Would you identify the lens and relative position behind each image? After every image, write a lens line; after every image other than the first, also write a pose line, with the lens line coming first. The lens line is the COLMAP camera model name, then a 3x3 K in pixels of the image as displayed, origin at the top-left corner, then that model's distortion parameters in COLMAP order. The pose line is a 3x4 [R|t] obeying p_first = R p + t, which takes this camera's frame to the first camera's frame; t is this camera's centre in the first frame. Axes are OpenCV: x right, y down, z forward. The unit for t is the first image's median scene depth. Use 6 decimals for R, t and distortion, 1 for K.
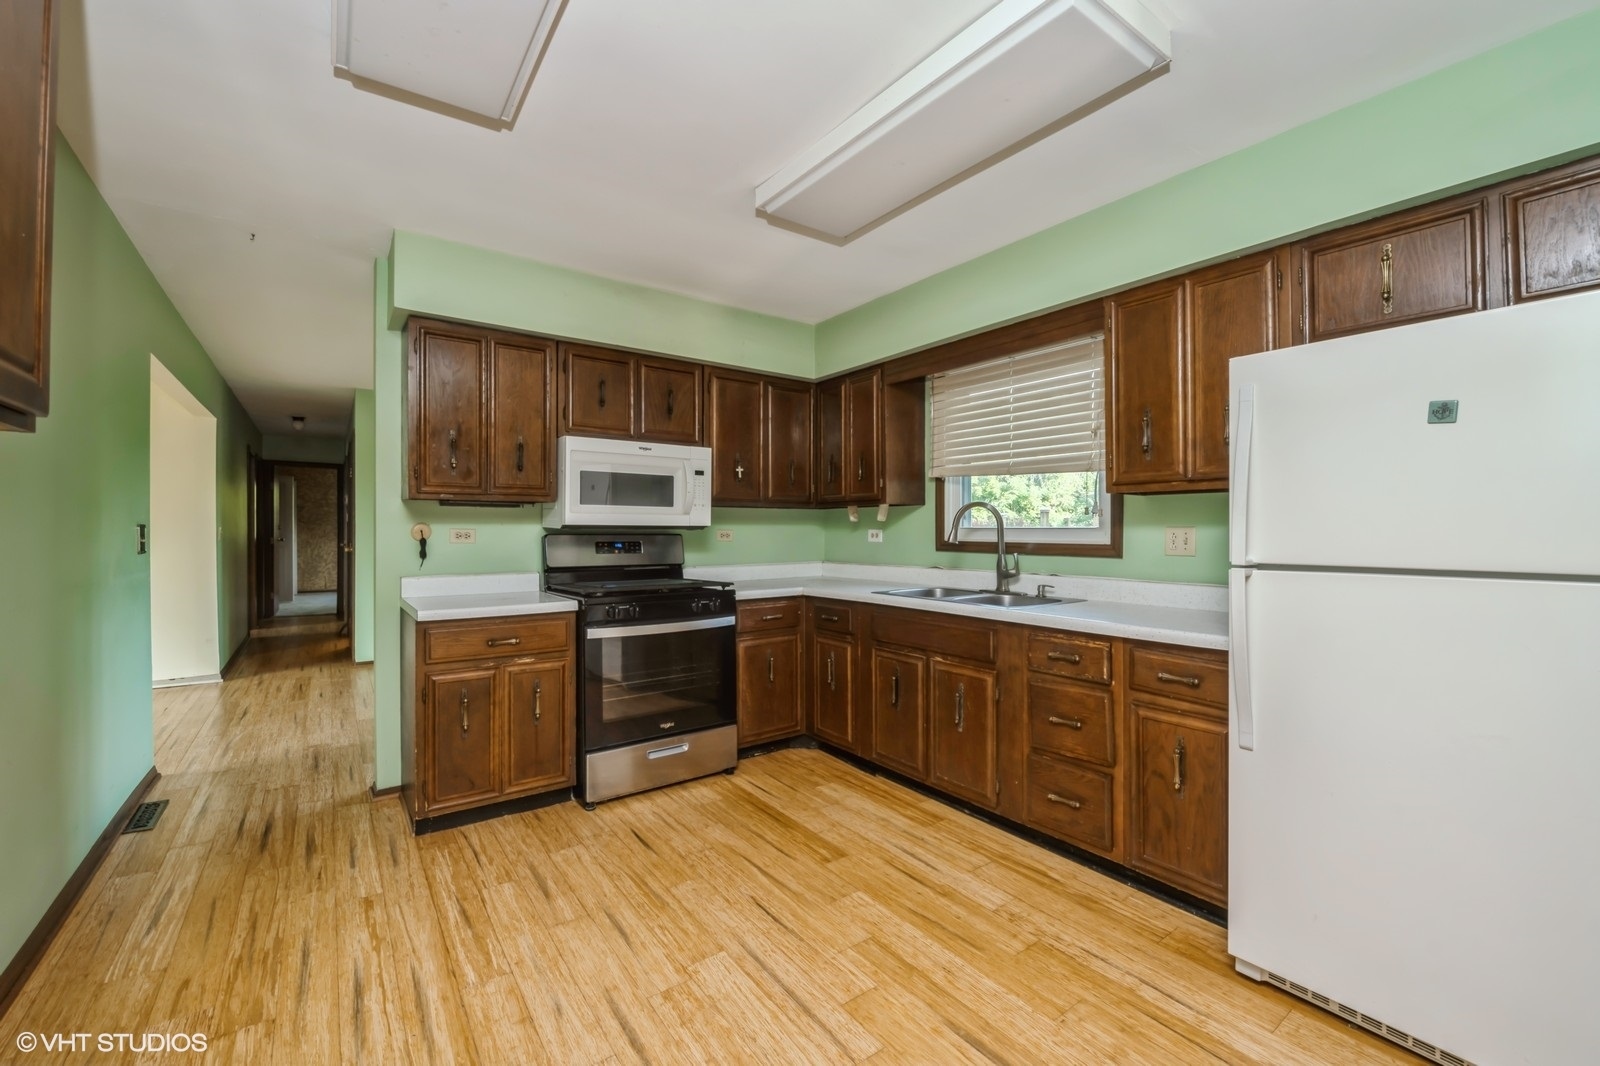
lens RADIAL K [[657.5, 0, 798.2], [0, 657.5, 528.0], [0, 0, 1]] dist [0.000314, -0.000502]
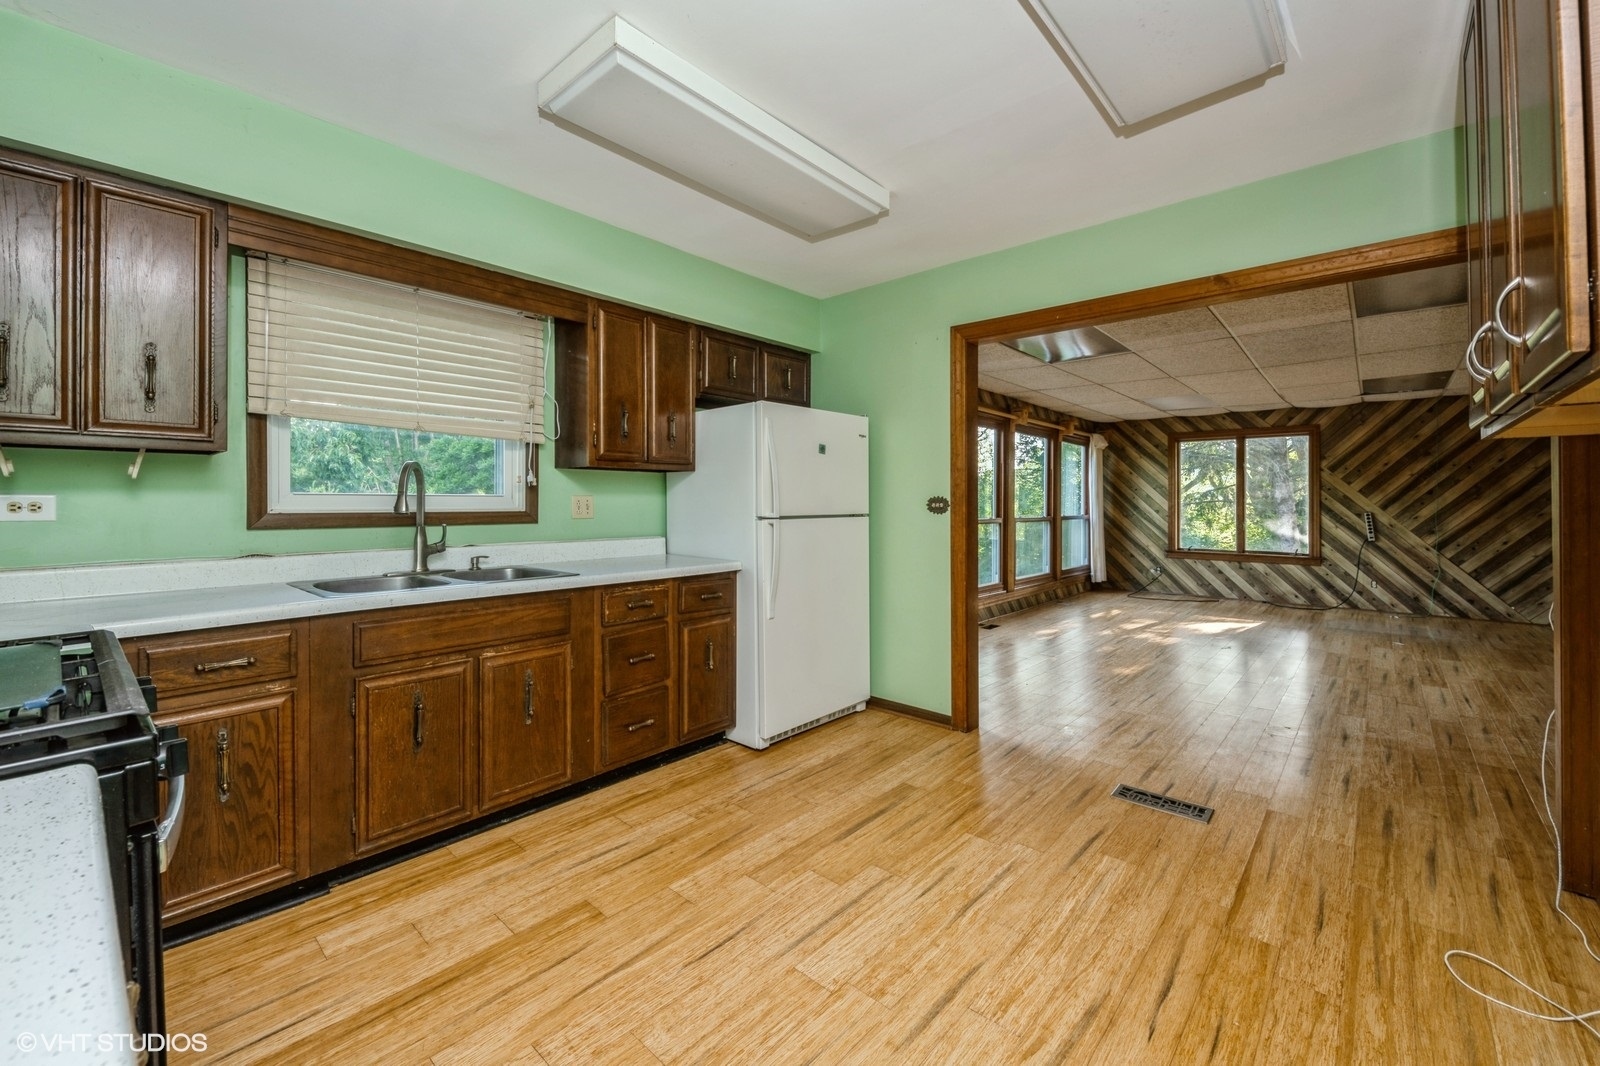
lens RADIAL K [[657.5, 0, 785.5], [0, 657.5, 495.9], [0, 0, 1]] dist [0.000314, -0.000502]
pose [[-0.206053, 0.009568, 0.978494, -0.755277], [-0.002776, 0.999942, -0.010362, 0.011315], [-0.978537, -0.004851, -0.206014, 0.918753]]
